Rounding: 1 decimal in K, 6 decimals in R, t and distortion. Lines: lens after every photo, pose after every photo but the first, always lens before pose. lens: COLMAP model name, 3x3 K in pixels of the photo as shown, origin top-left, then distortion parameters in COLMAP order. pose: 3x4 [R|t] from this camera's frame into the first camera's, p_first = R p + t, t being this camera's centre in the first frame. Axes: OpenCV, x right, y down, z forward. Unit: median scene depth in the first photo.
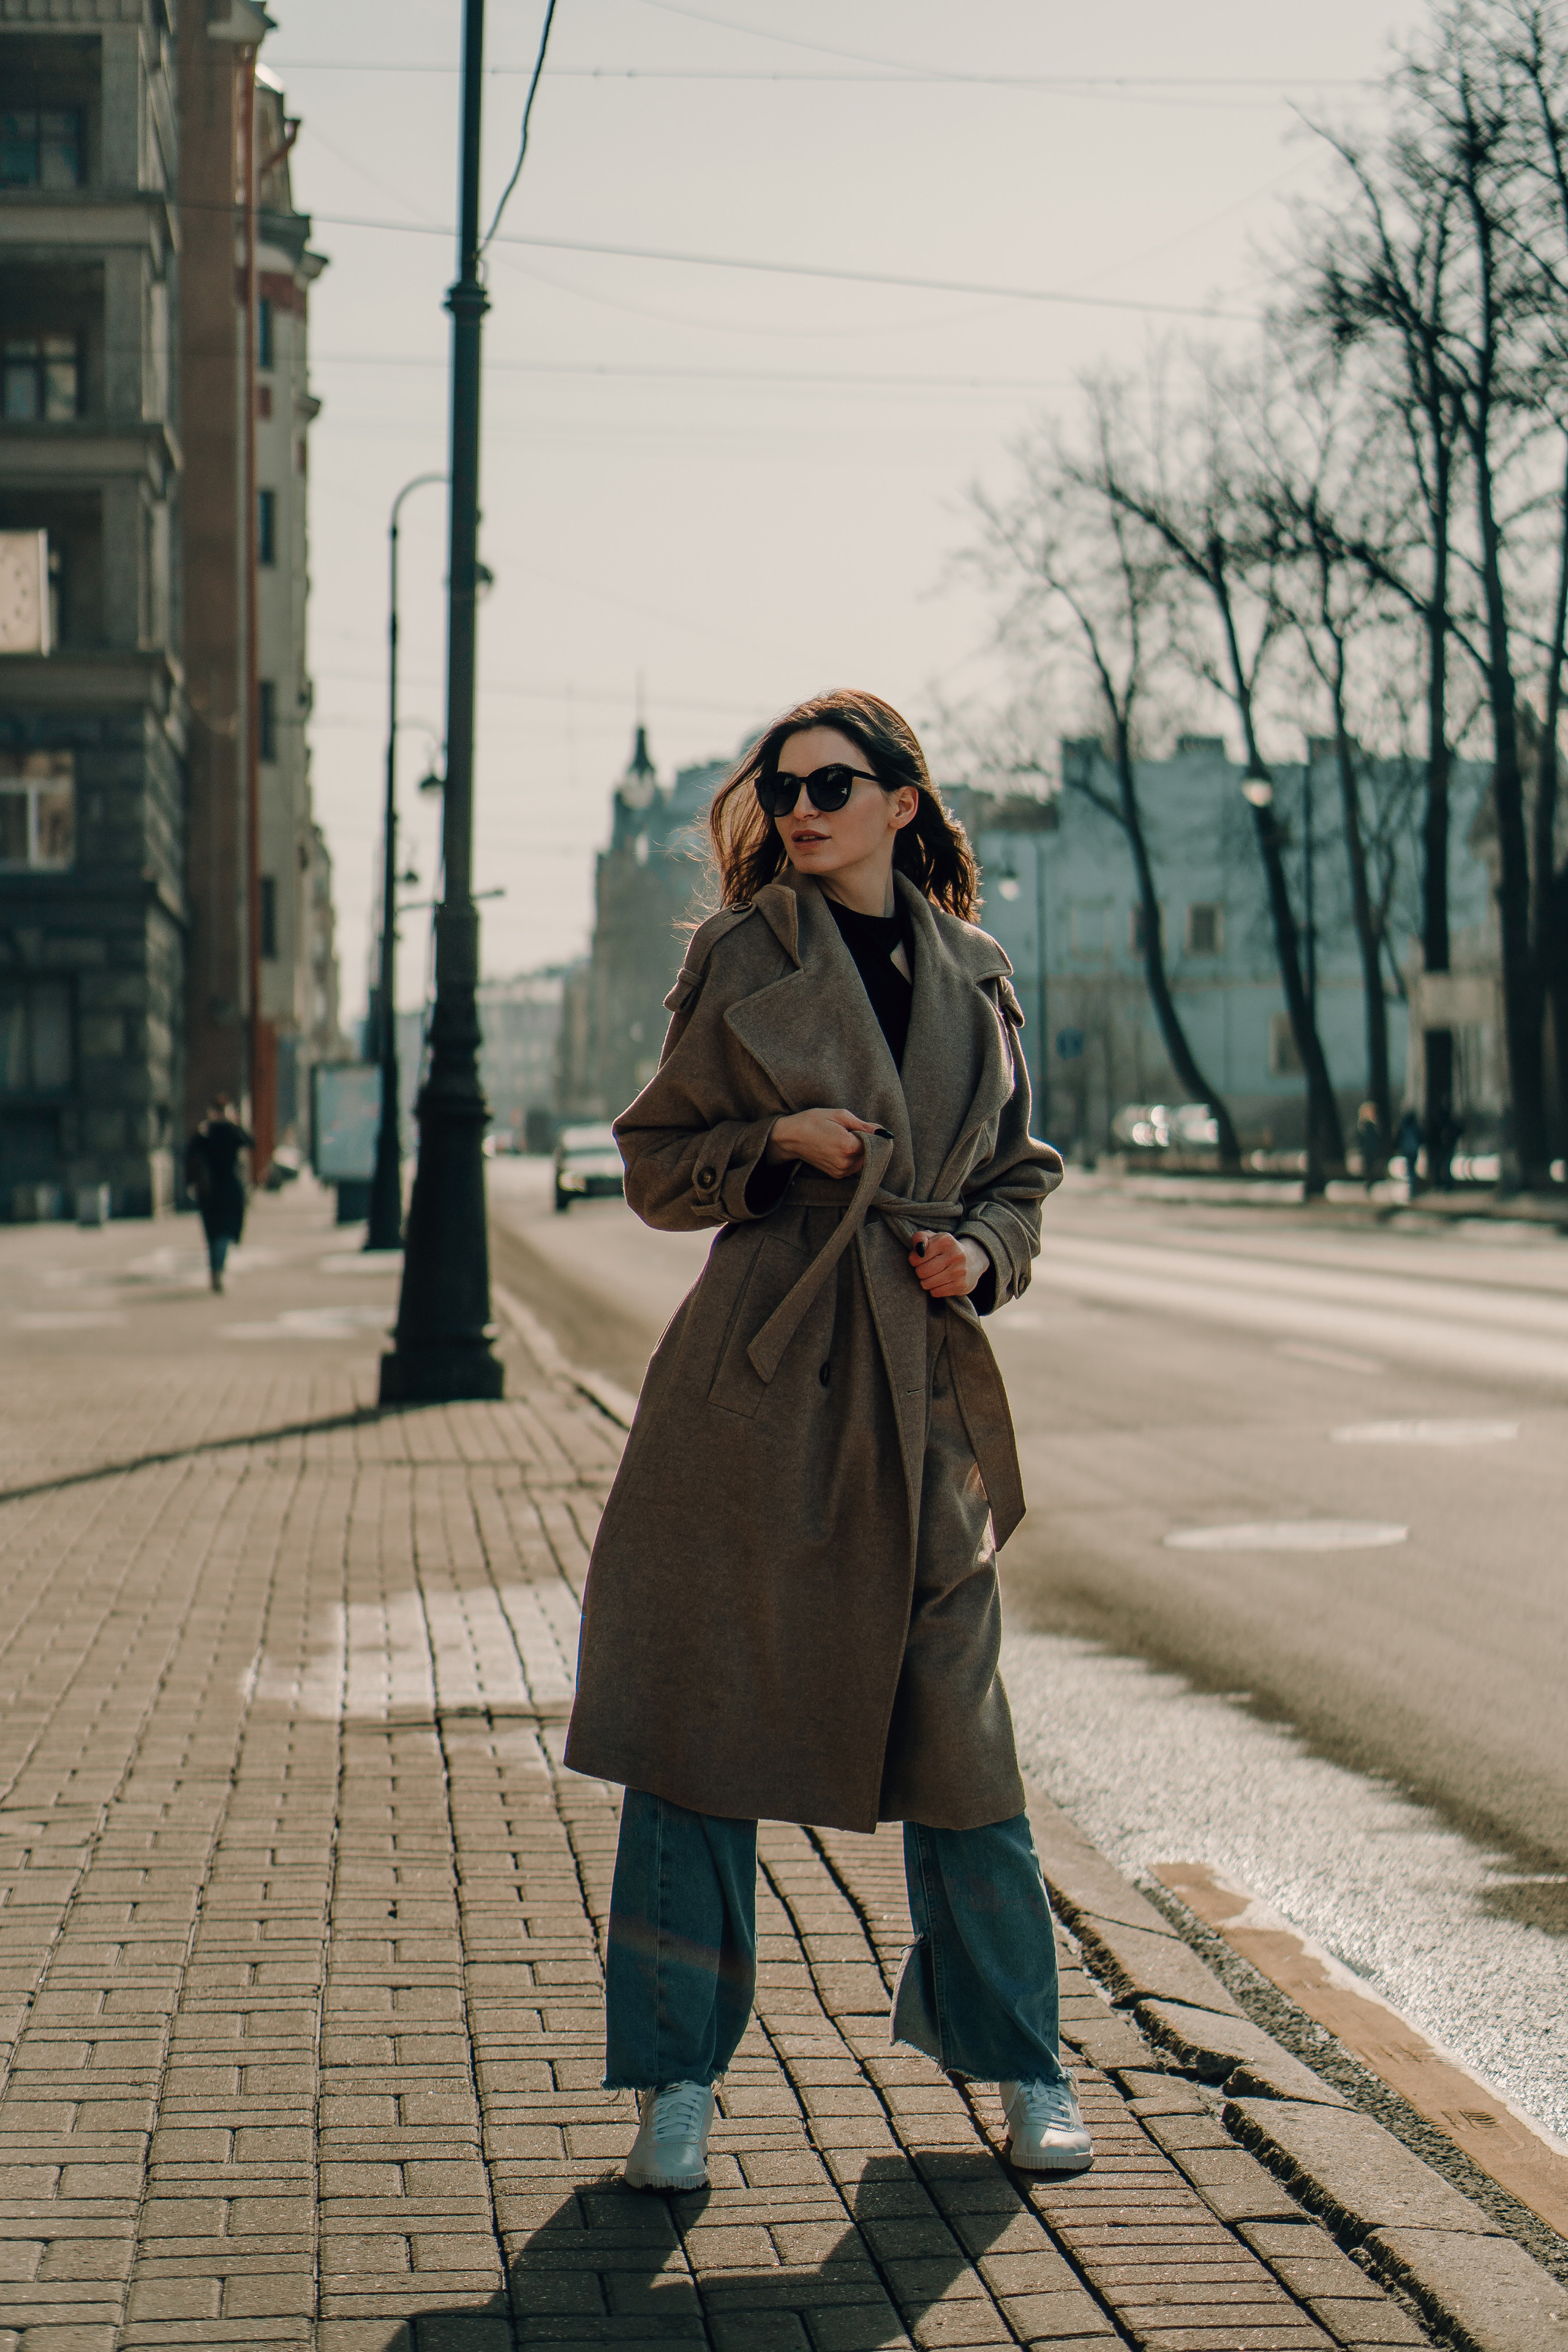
lens RADIAL K [[5192.6, 0, 784.0], [0, 5192.6, 1176.0], [0, 0, 1]] dist [-0.000338, 2.766055]
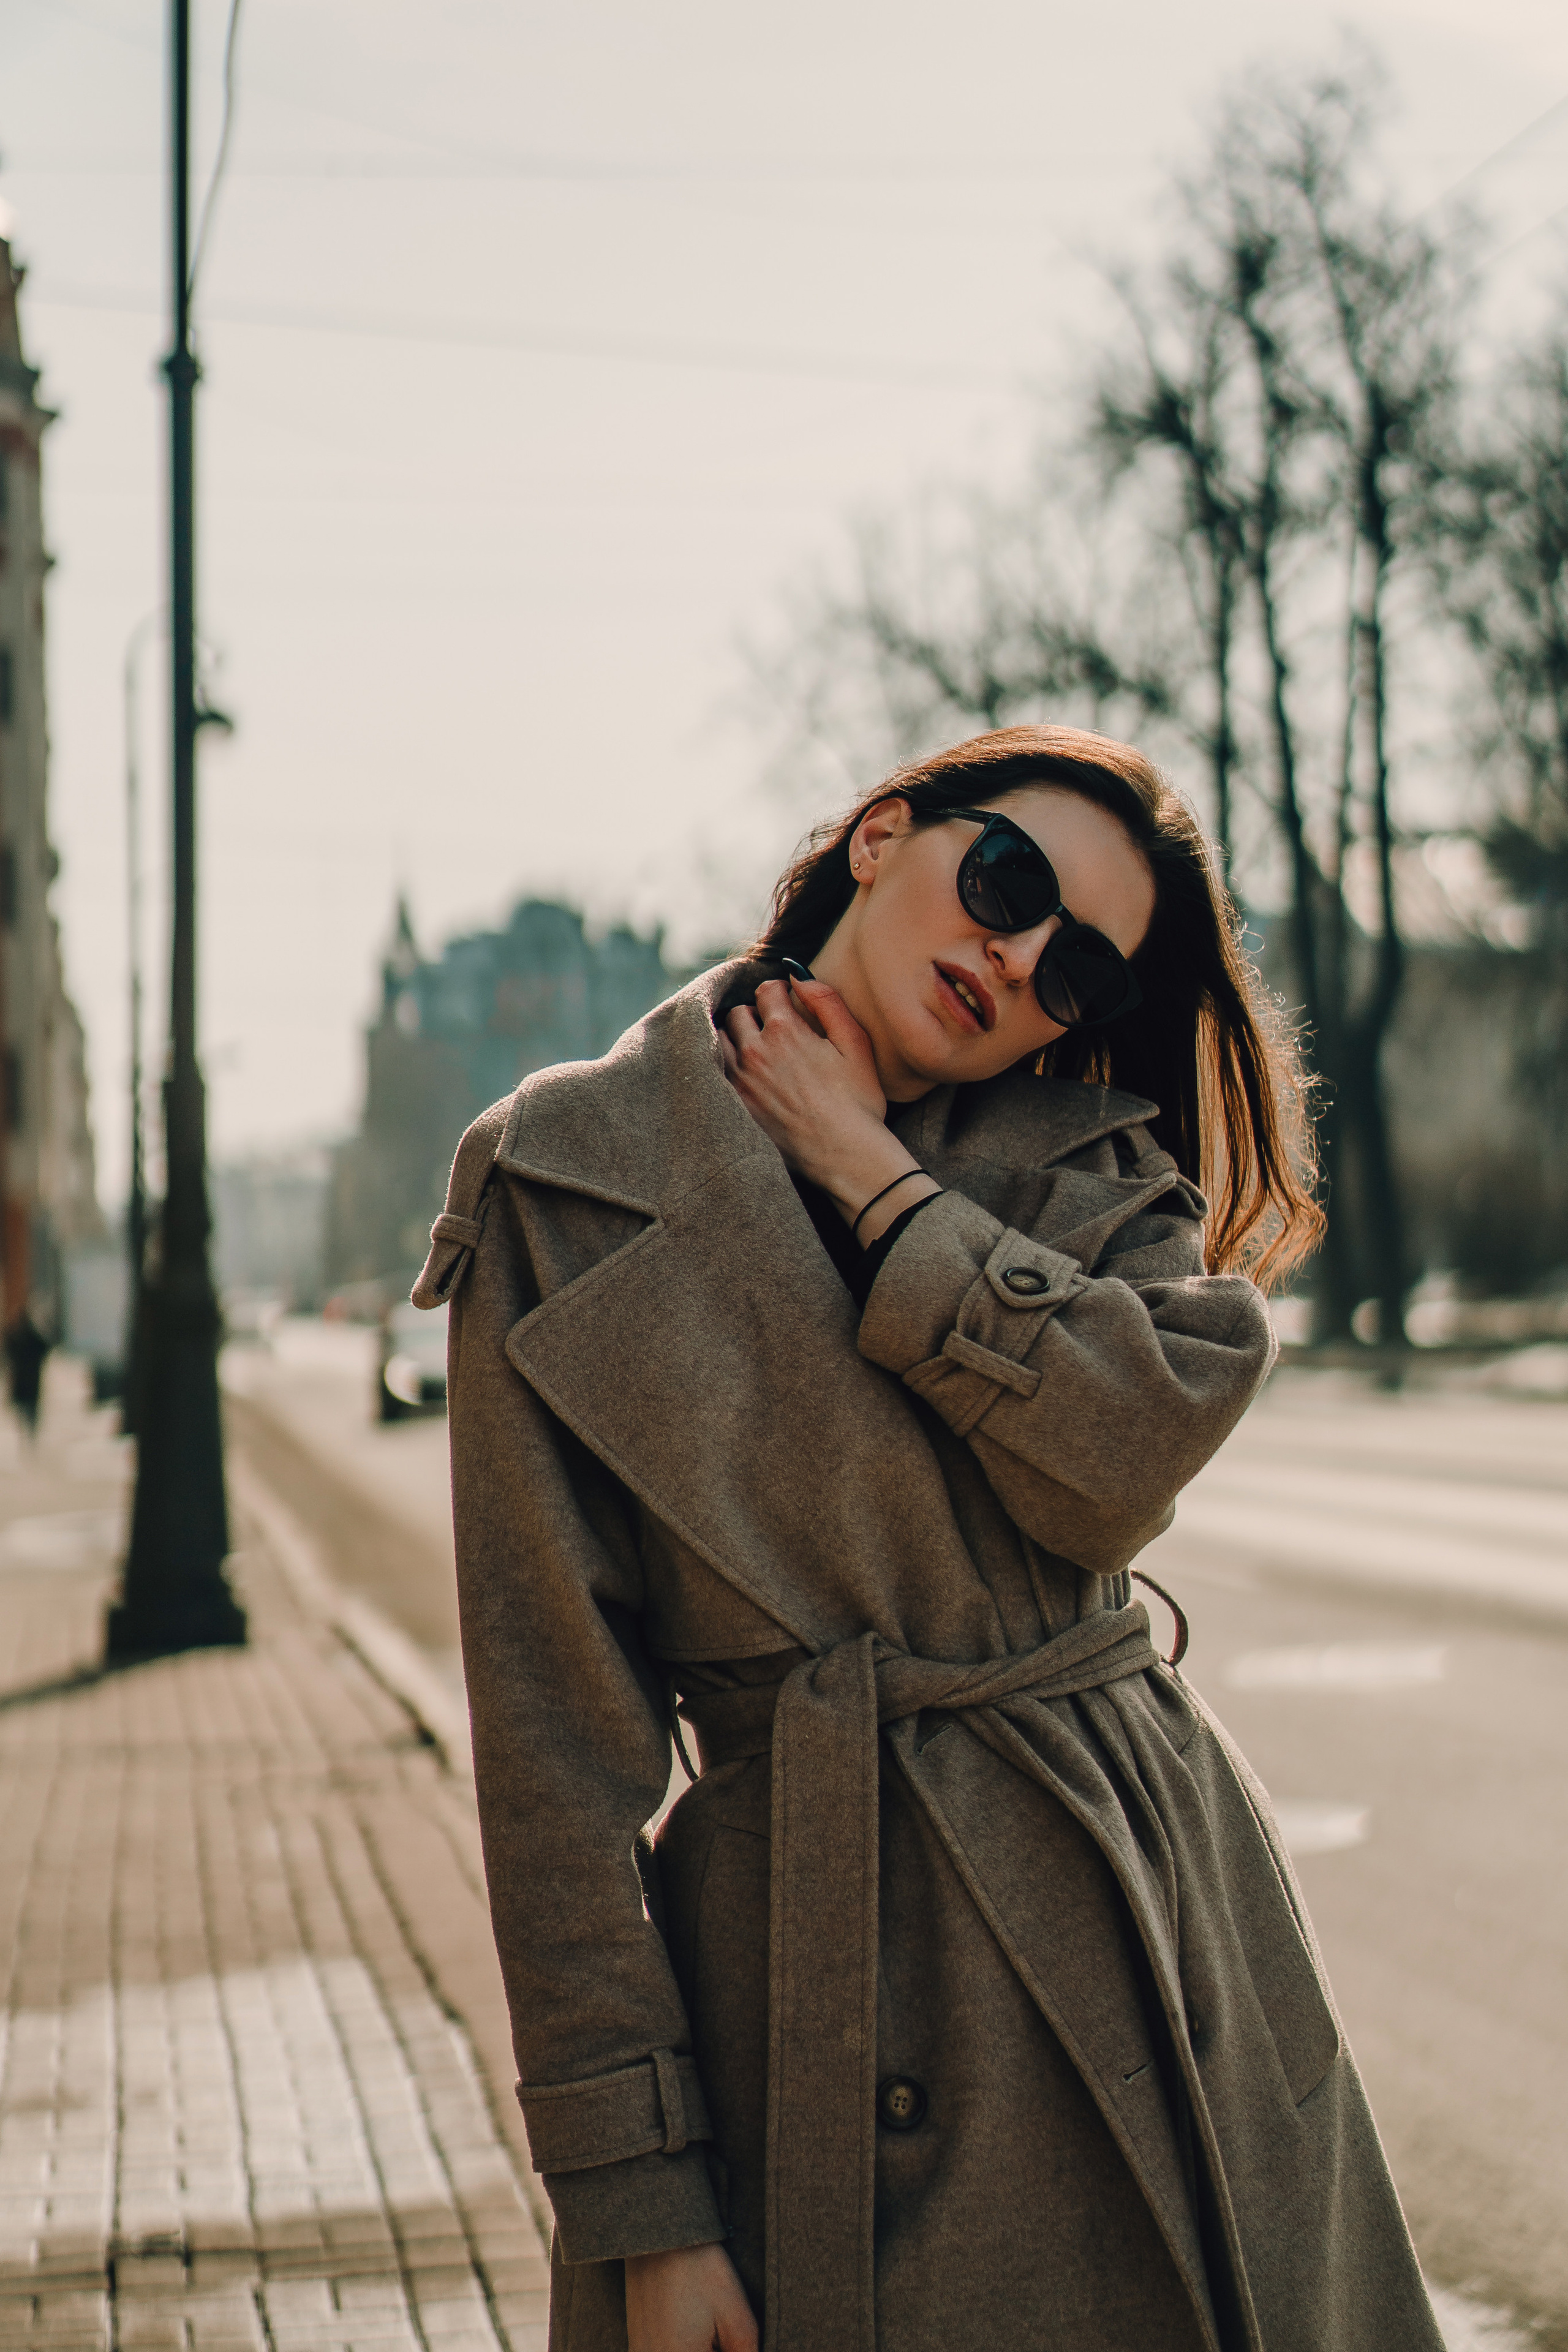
lens RADIAL K [[4892.1, 0, 784.0], [0, 4892.1, 1176.0], [0, 0, 1]] dist [0.045658, 0.376683]
pose [[0.998548, -0.022031, 0.049160, -0.003722], [0.023445, 0.999322, -0.028373, -0.009093], [-0.048502, 0.029484, 0.998388, 0.179683]]
